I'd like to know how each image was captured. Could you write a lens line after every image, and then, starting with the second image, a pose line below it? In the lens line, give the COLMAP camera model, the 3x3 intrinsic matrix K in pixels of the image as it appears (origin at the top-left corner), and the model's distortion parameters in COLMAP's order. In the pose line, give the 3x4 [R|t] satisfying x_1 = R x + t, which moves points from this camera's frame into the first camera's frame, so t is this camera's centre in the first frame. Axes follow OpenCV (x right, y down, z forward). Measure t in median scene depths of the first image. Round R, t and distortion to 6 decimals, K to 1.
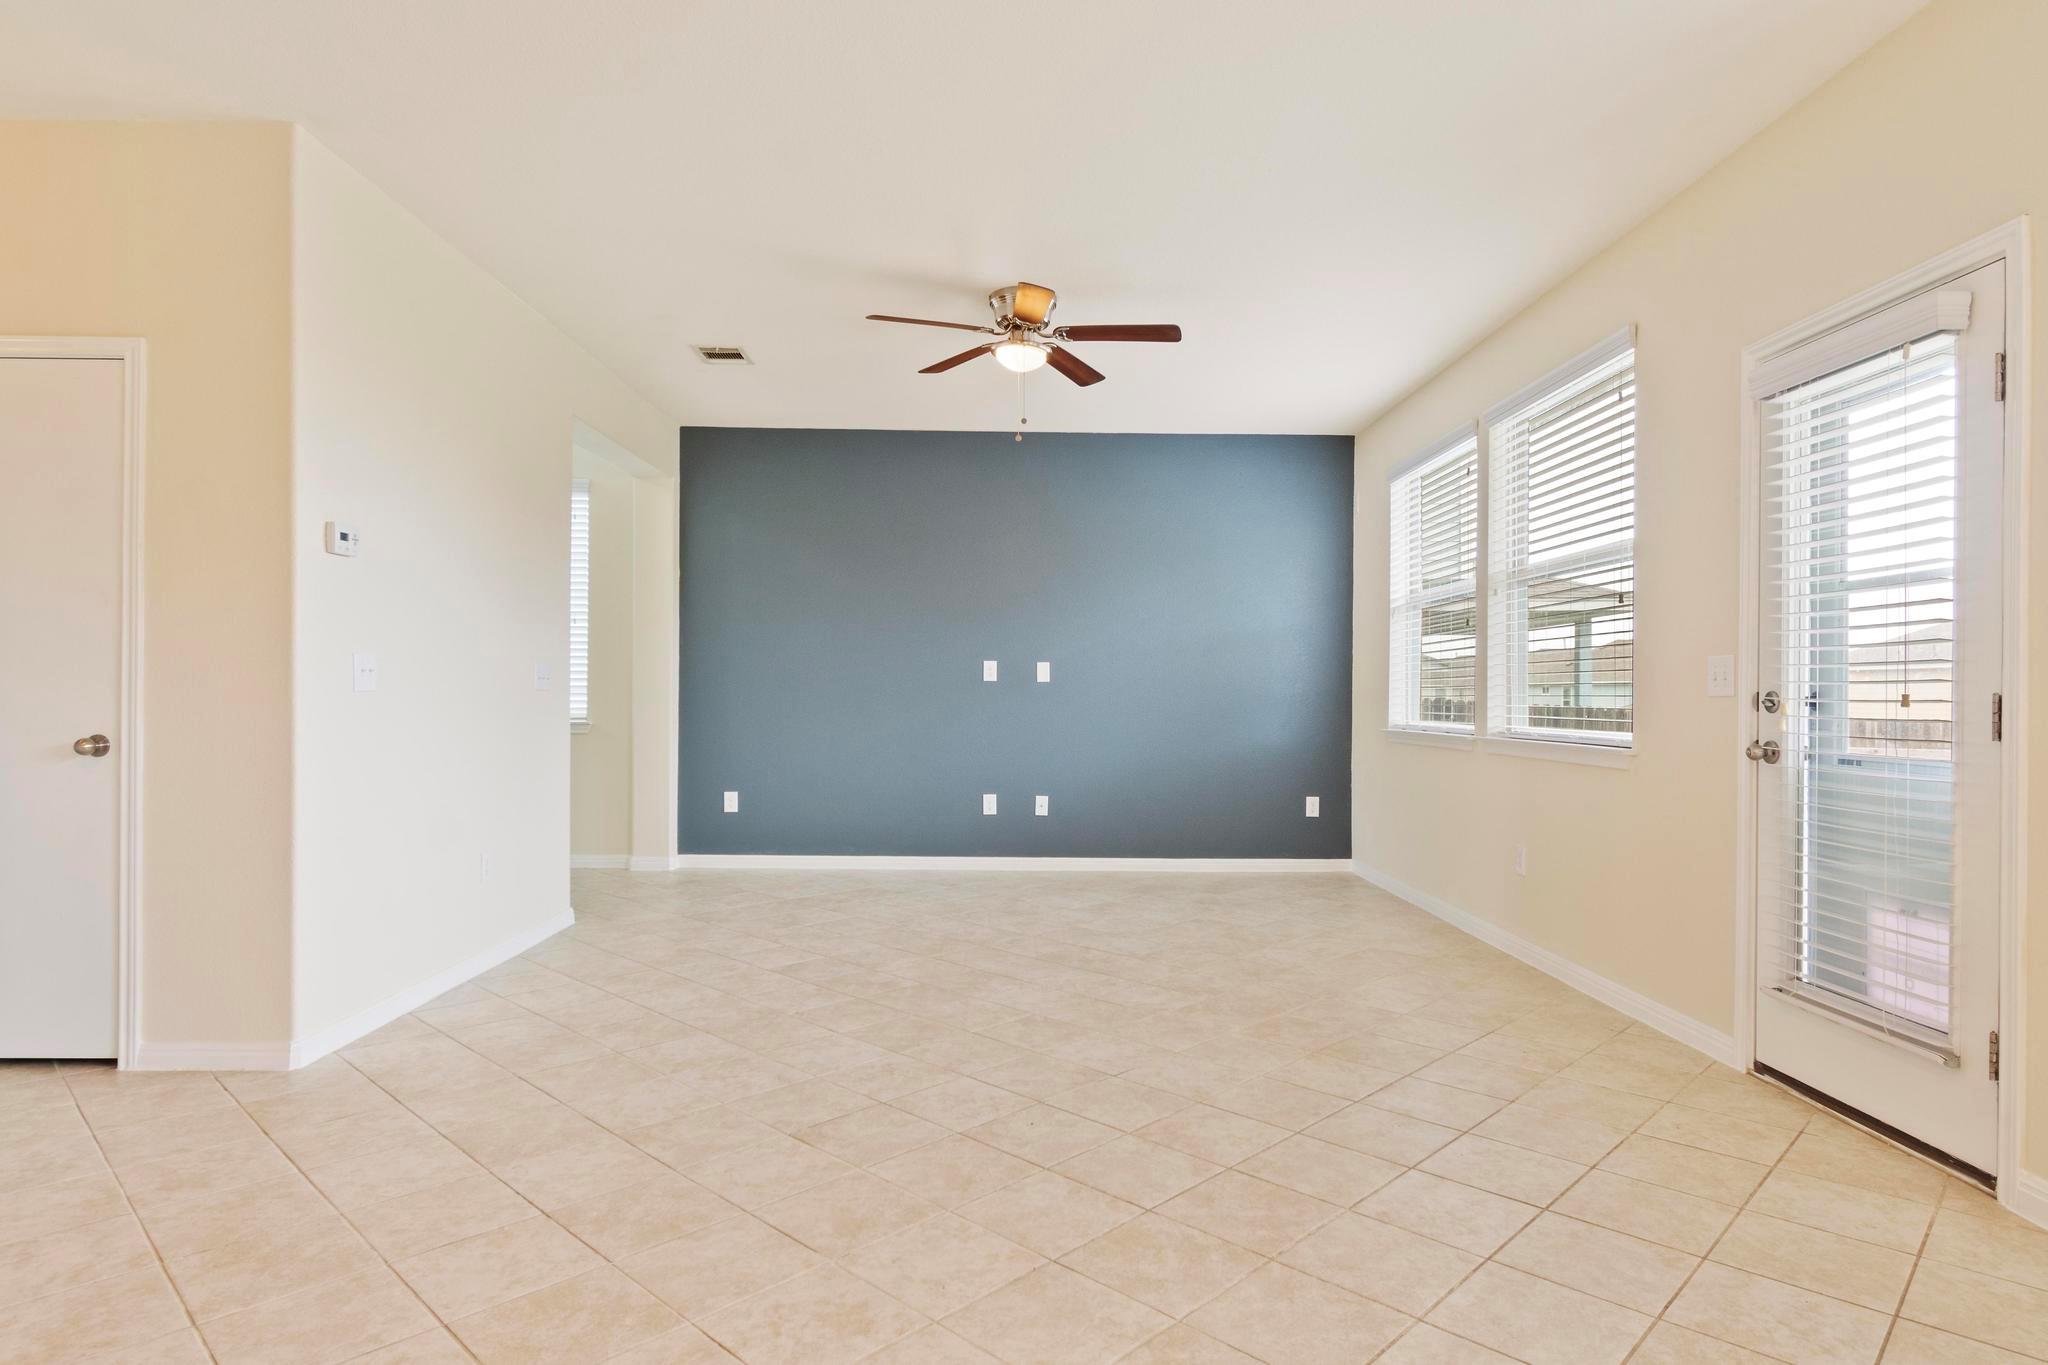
lens RADIAL K [[1136.2, 0, 1031.4], [0, 1136.2, 695.4], [0, 0, 1]] dist [0.003918, -0.003530]
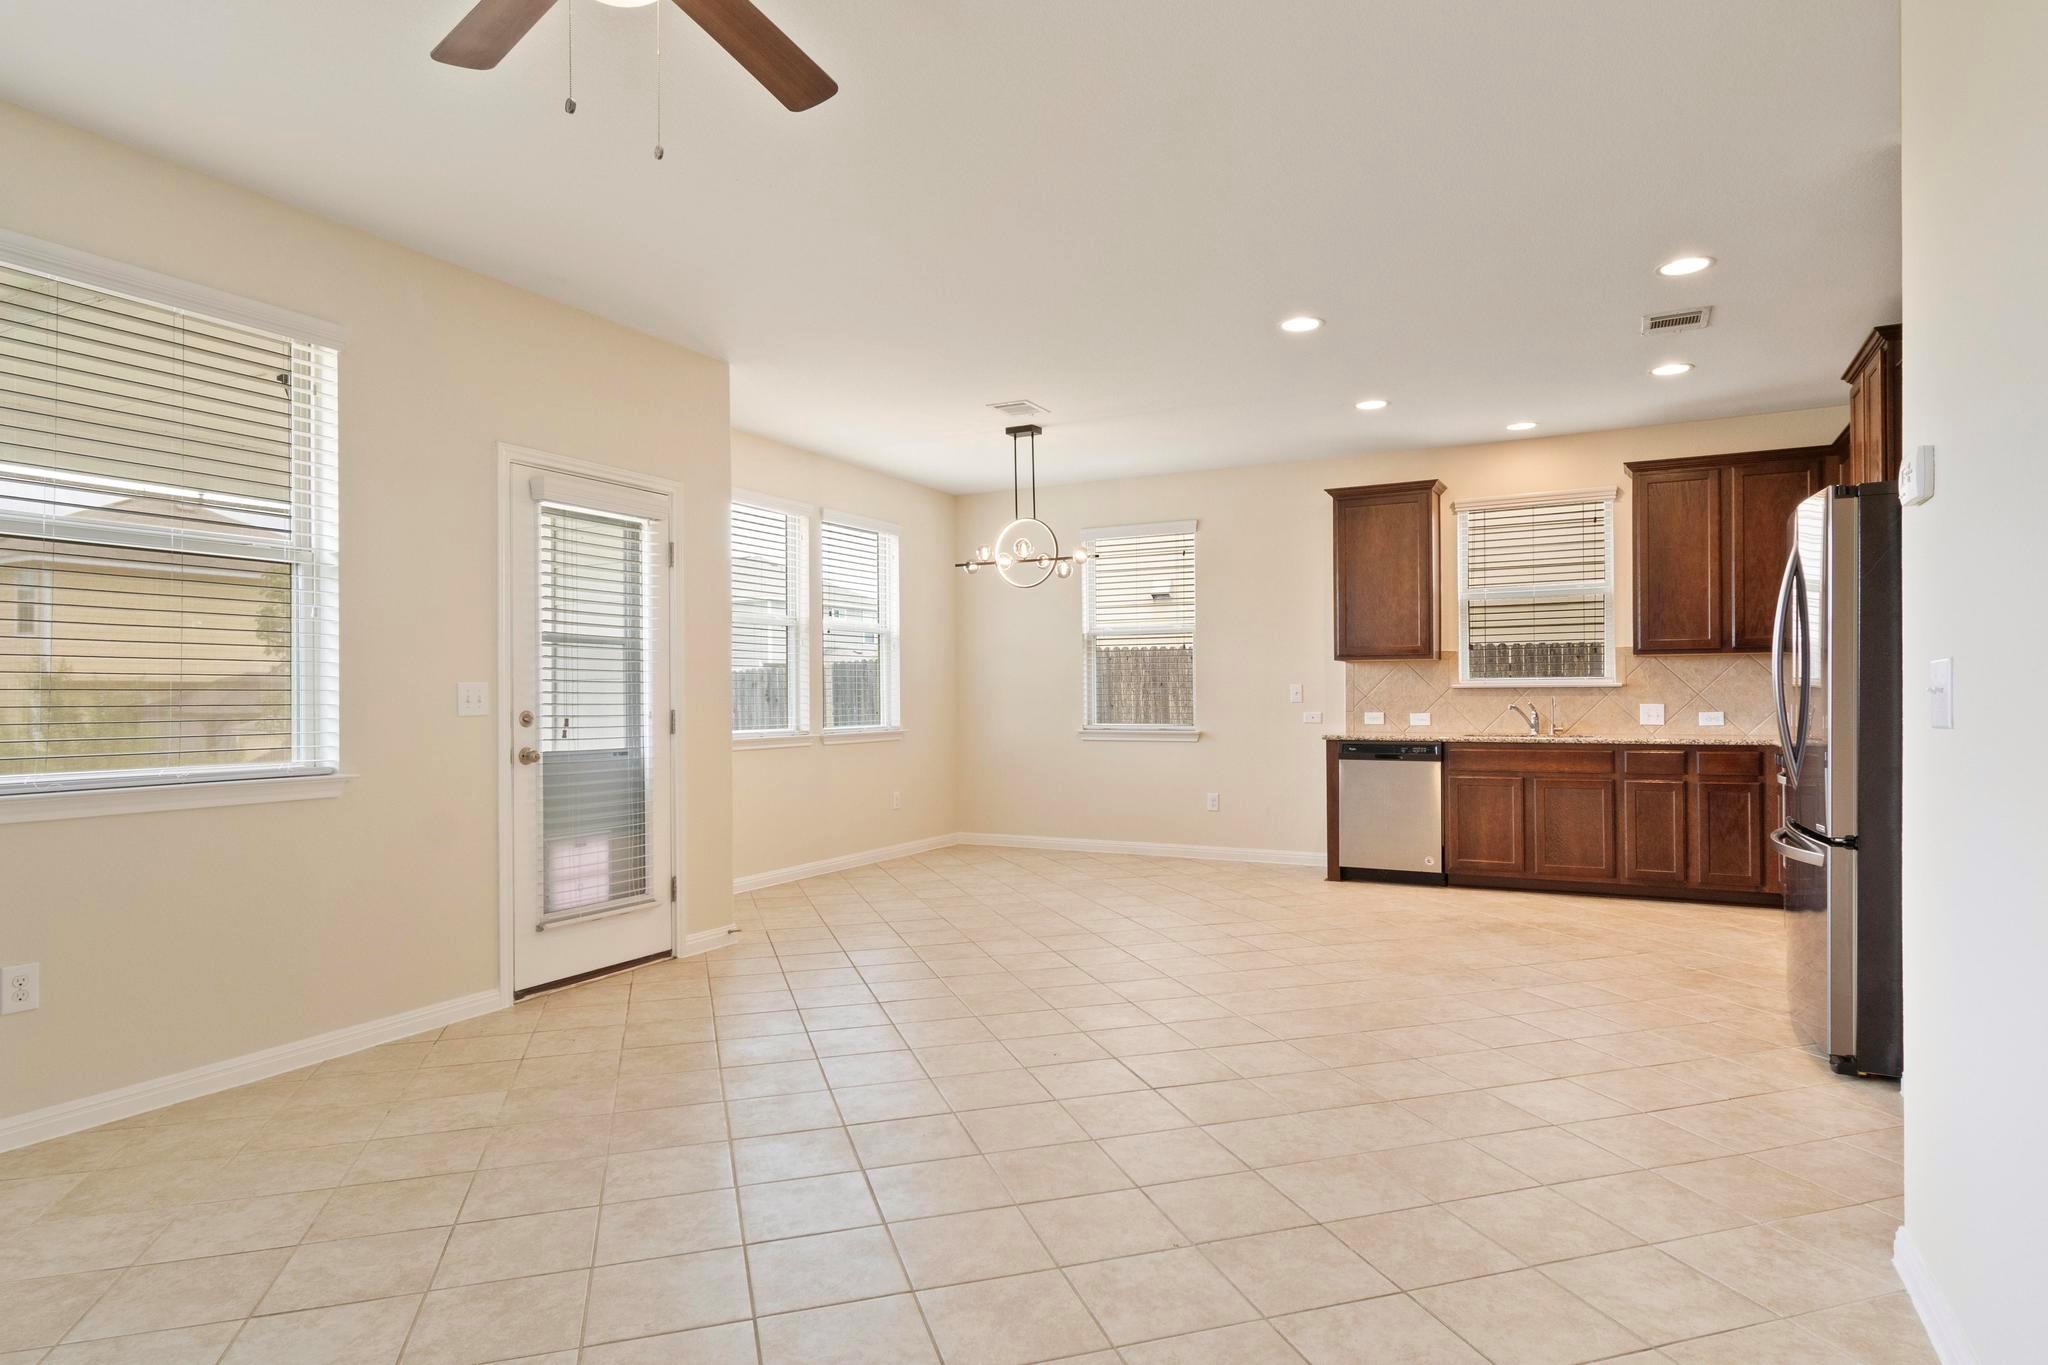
lens RADIAL K [[1136.2, 0, 1029.0], [0, 1136.2, 687.9], [0, 0, 1]] dist [0.003918, -0.003530]
pose [[-0.877231, 0.004668, 0.480046, -0.510205], [0.002117, 0.999981, -0.005855, -0.020740], [-0.480064, -0.004119, -0.877224, 1.860201]]
